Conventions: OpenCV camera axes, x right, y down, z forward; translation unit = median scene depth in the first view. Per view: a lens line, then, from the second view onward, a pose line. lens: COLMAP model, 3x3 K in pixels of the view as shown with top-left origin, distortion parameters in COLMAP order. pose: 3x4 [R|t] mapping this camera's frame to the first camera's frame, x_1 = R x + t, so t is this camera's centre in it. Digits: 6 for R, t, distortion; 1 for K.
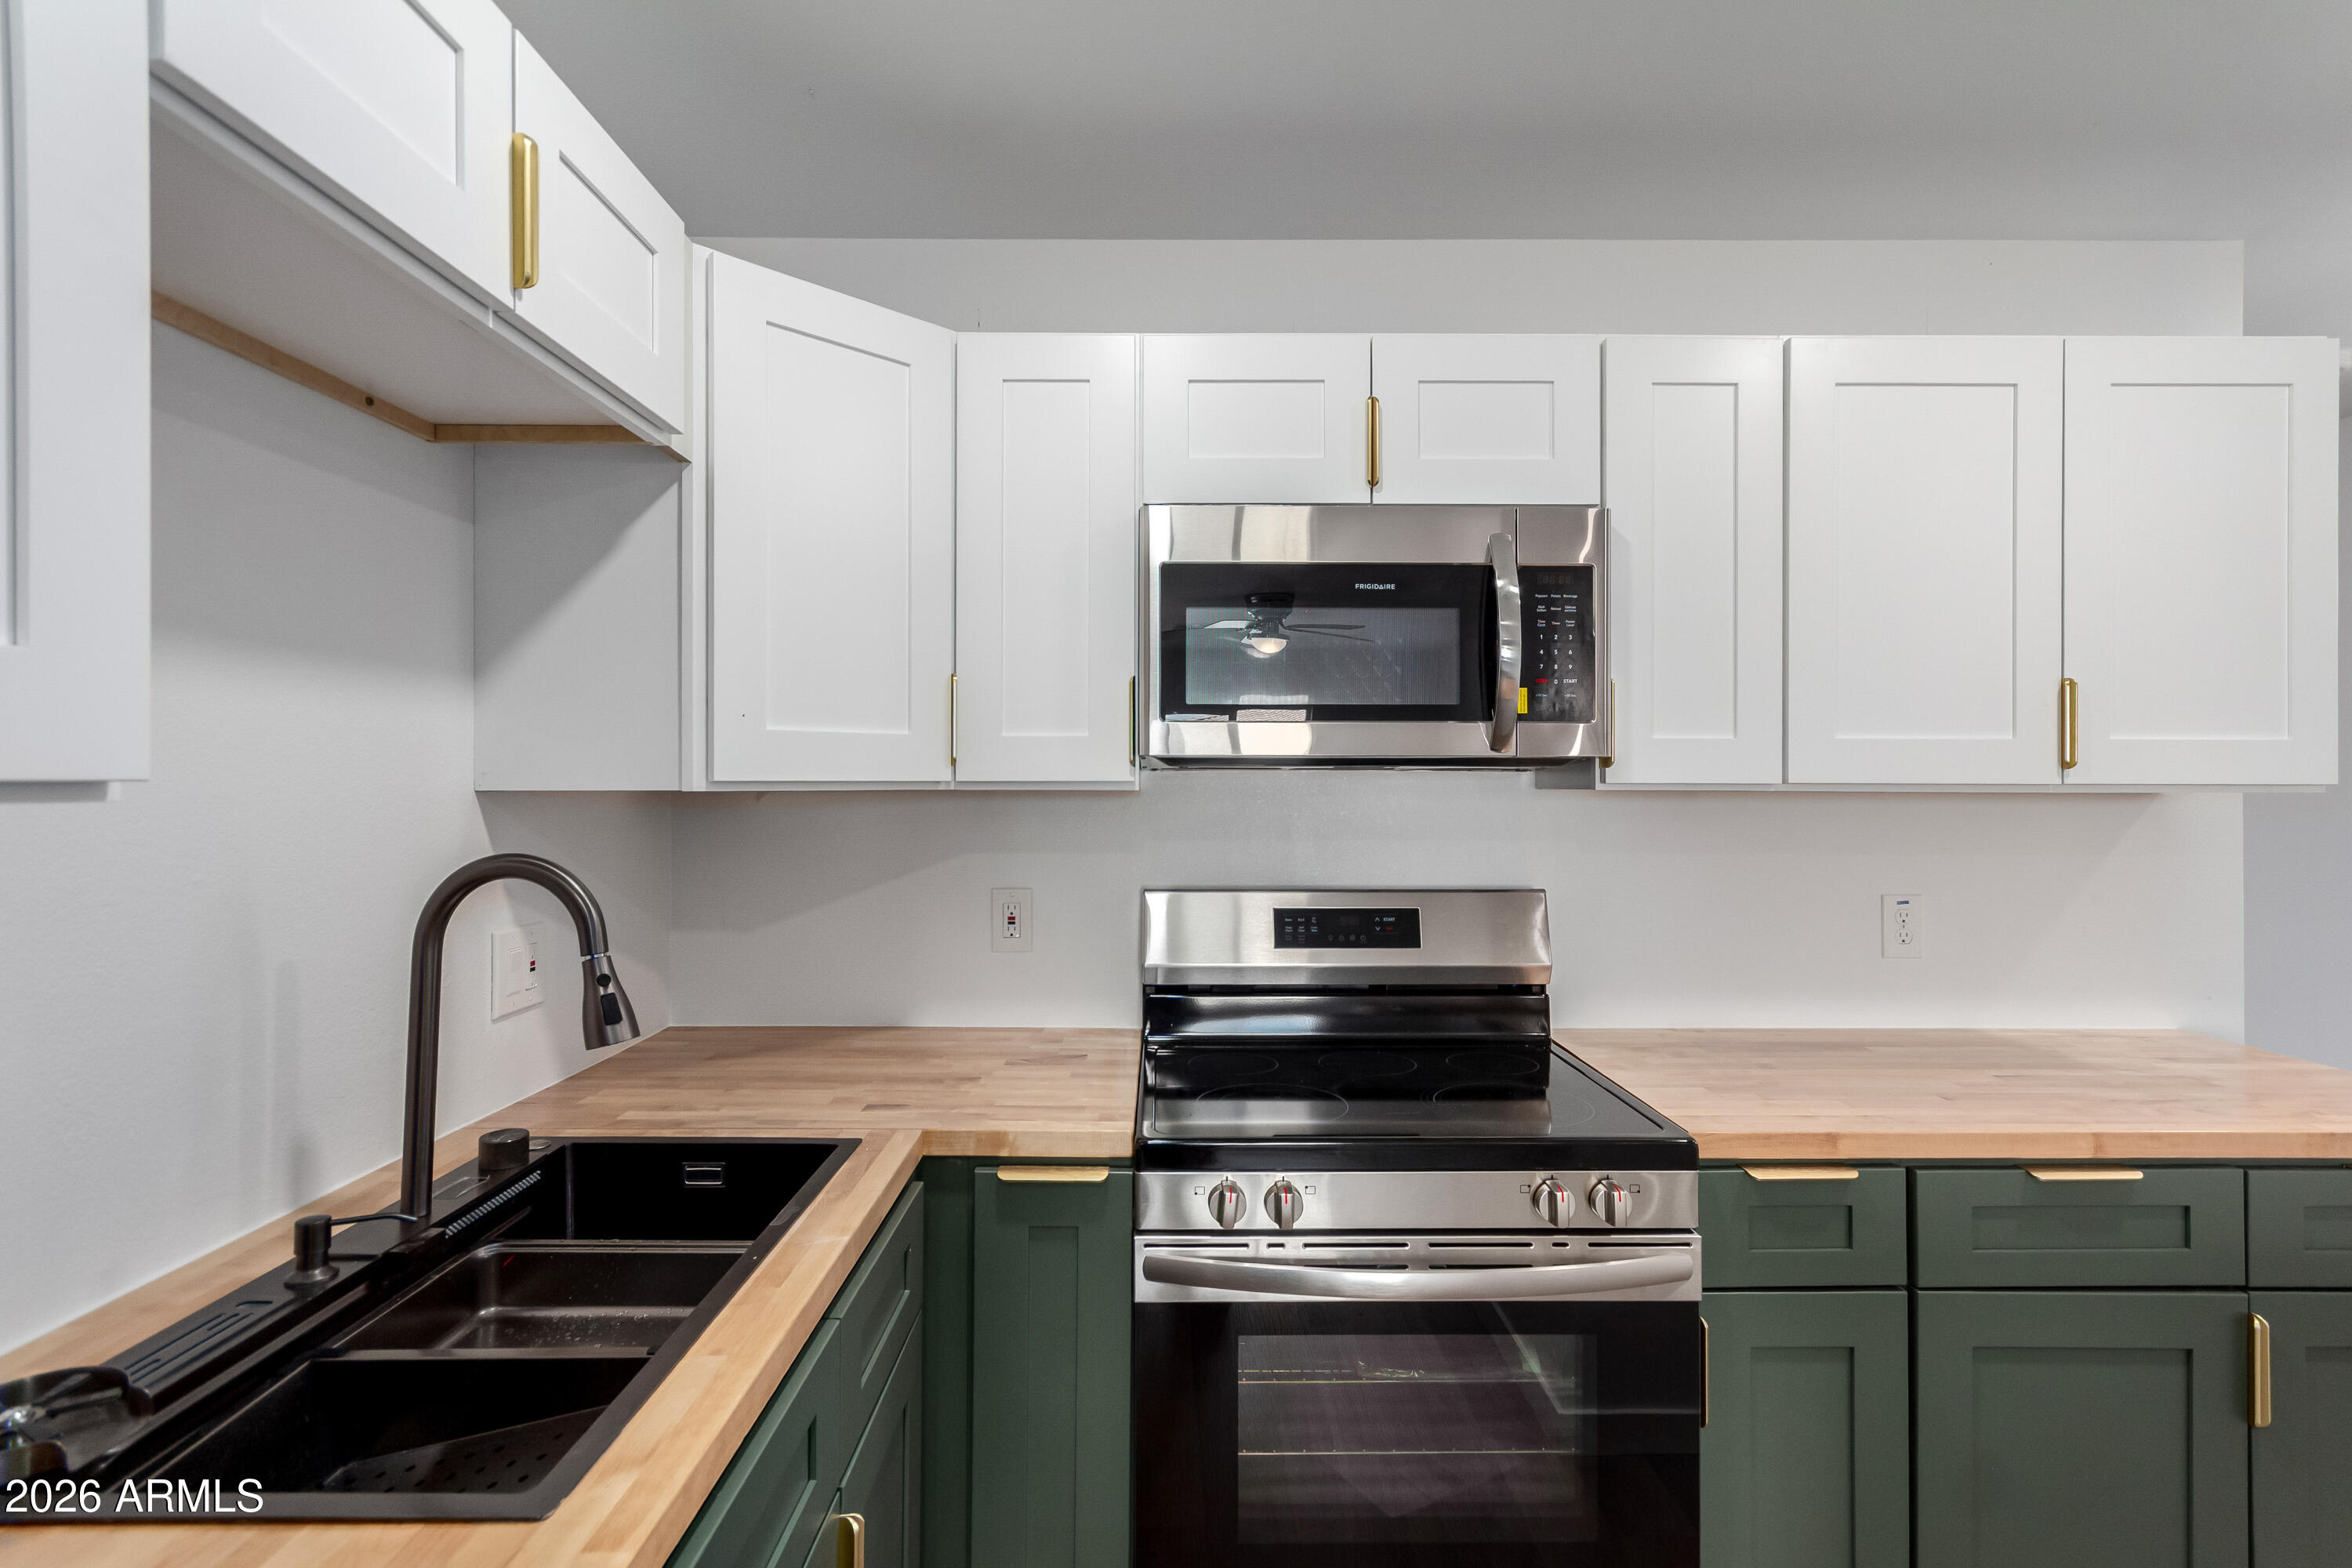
lens RADIAL K [[1098.3, 0, 1176.0], [0, 1098.3, 784.0], [0, 0, 1]] dist [0.008572, -0.001199]
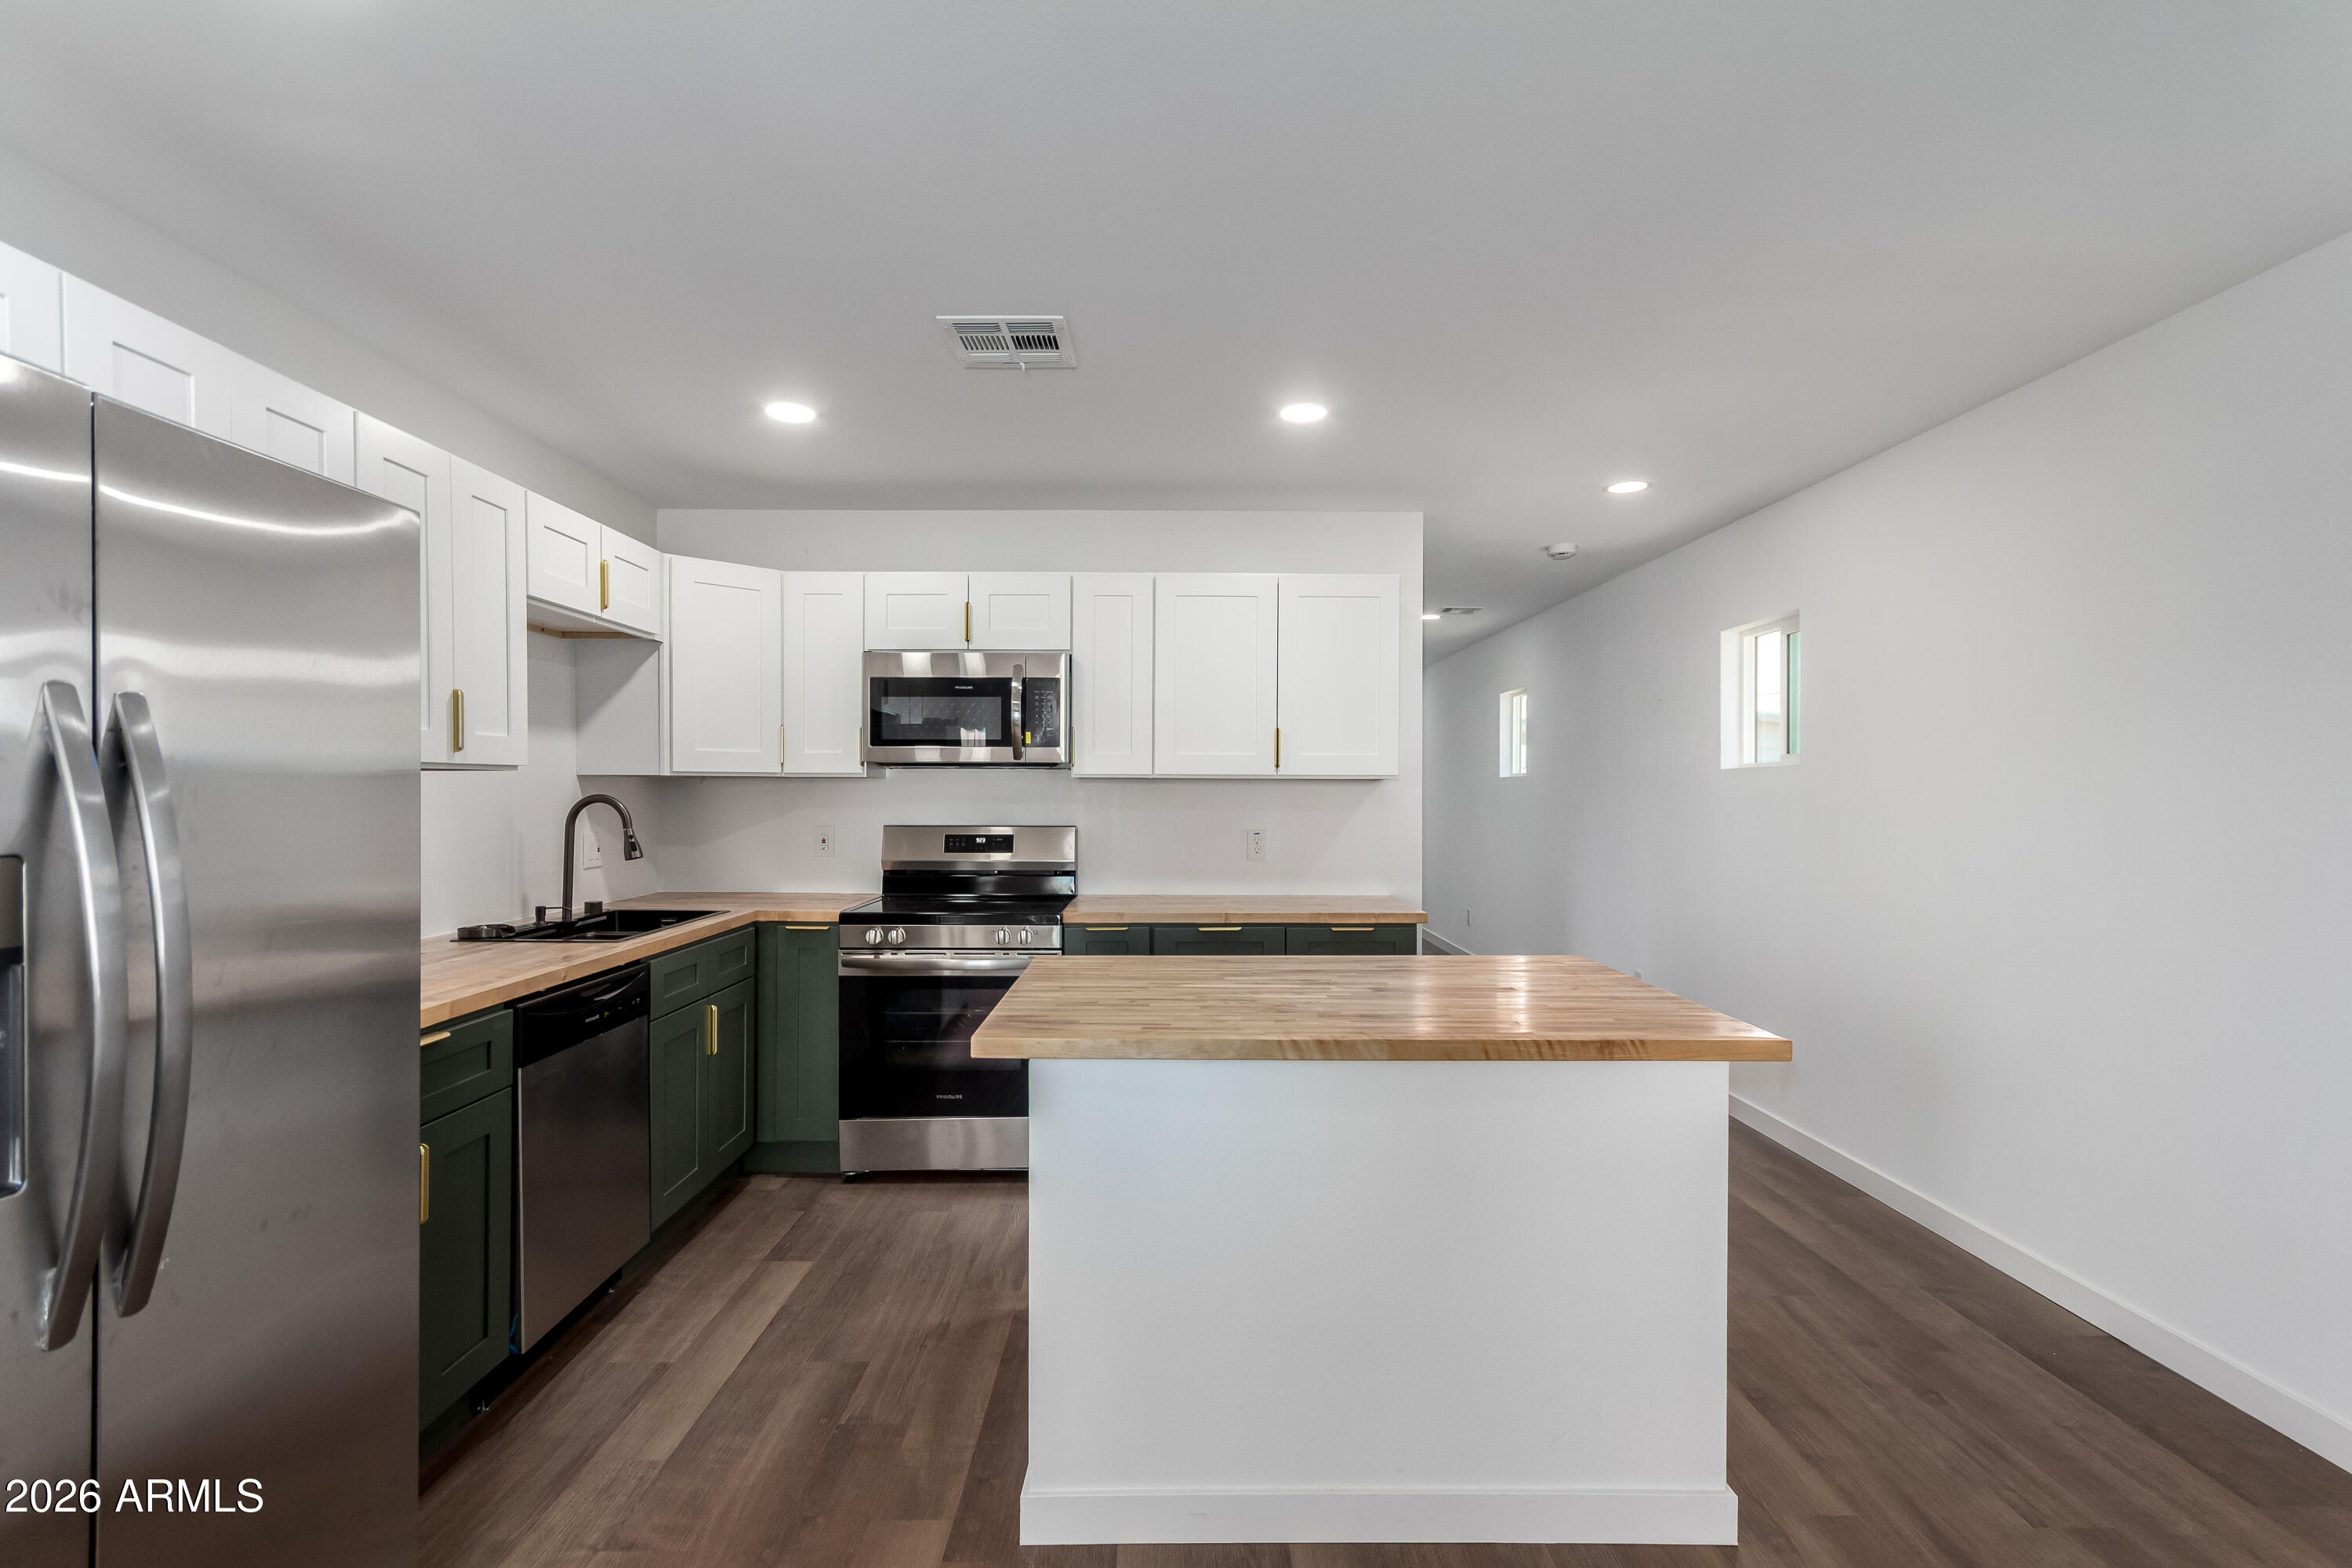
lens RADIAL K [[1114.9, 0, 1178.9], [0, 1114.9, 809.0], [0, 0, 1]] dist [0.001116, 0.002344]
pose [[0.999974, 0.001743, -0.006986, 0.732475], [-0.001646, 0.999902, 0.013868, 0.045911], [0.007010, -0.013856, 0.999879, -1.493425]]
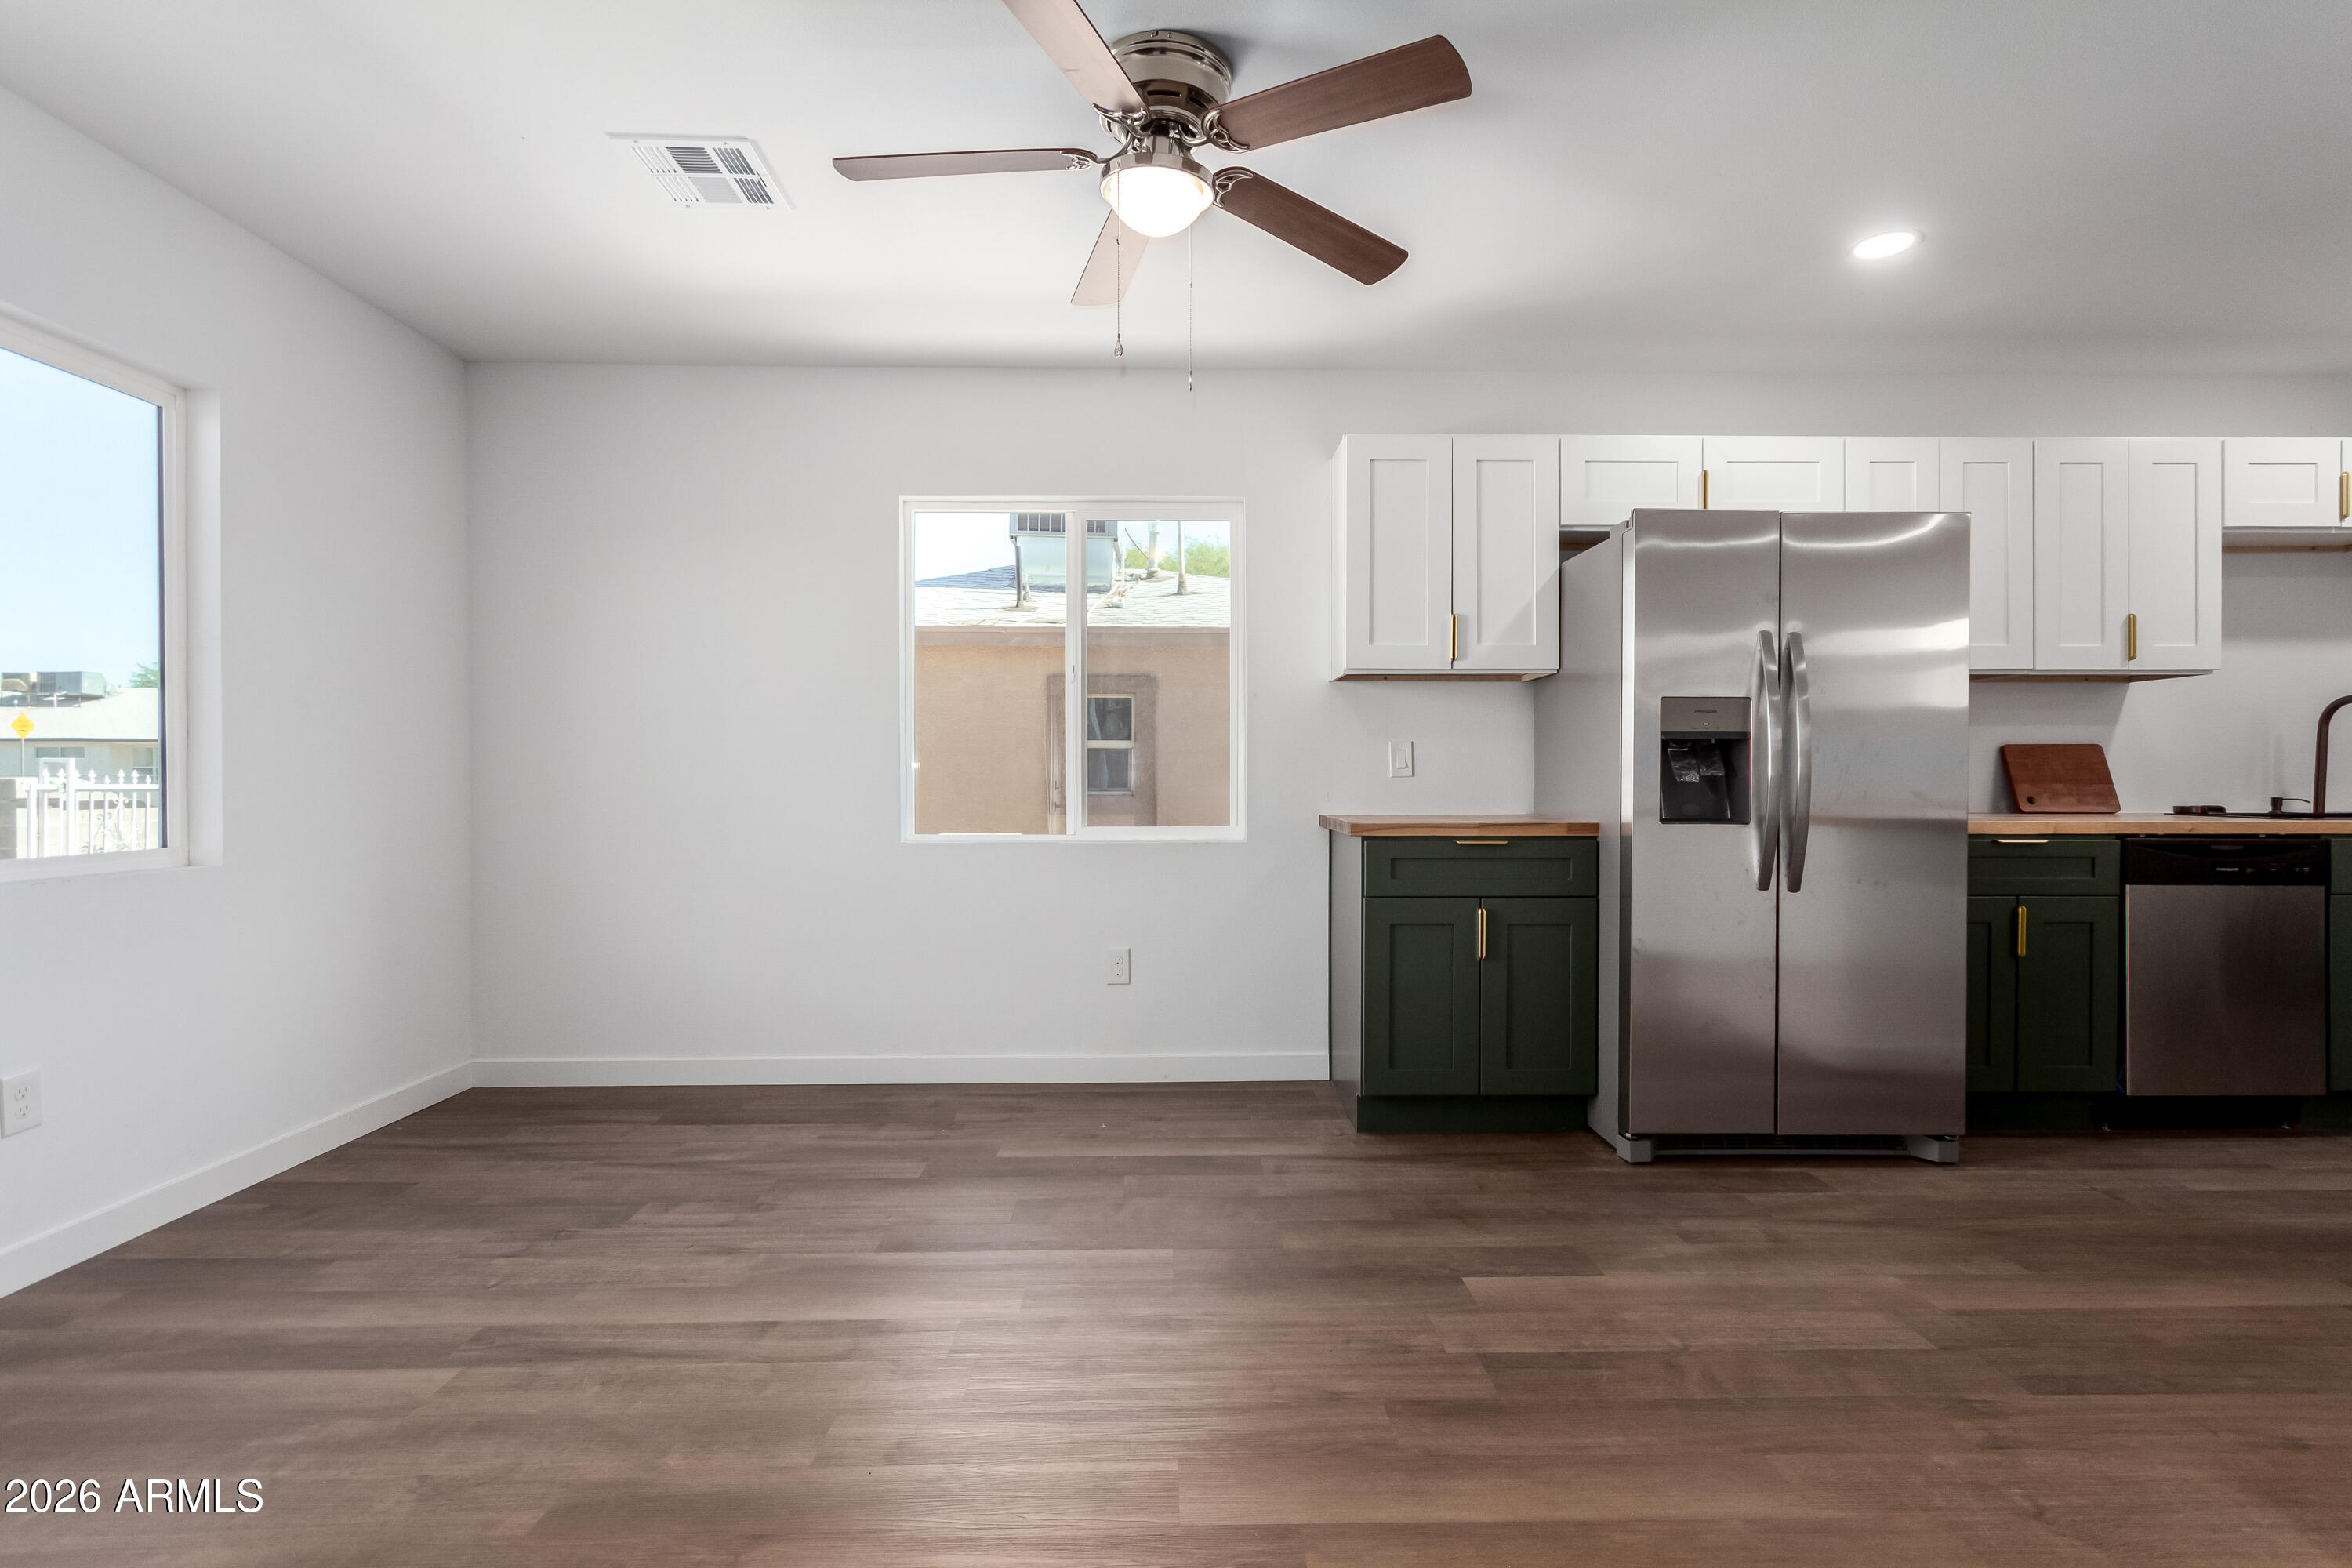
lens RADIAL K [[1098.3, 0, 1176.0], [0, 1098.3, 784.0], [0, 0, 1]] dist [0.008572, -0.001199]
pose [[0.006419, 0.006839, -0.999956, 1.900902], [-0.000390, 0.999977, 0.006837, 0.226780], [0.999979, 0.000346, 0.006422, -1.772718]]
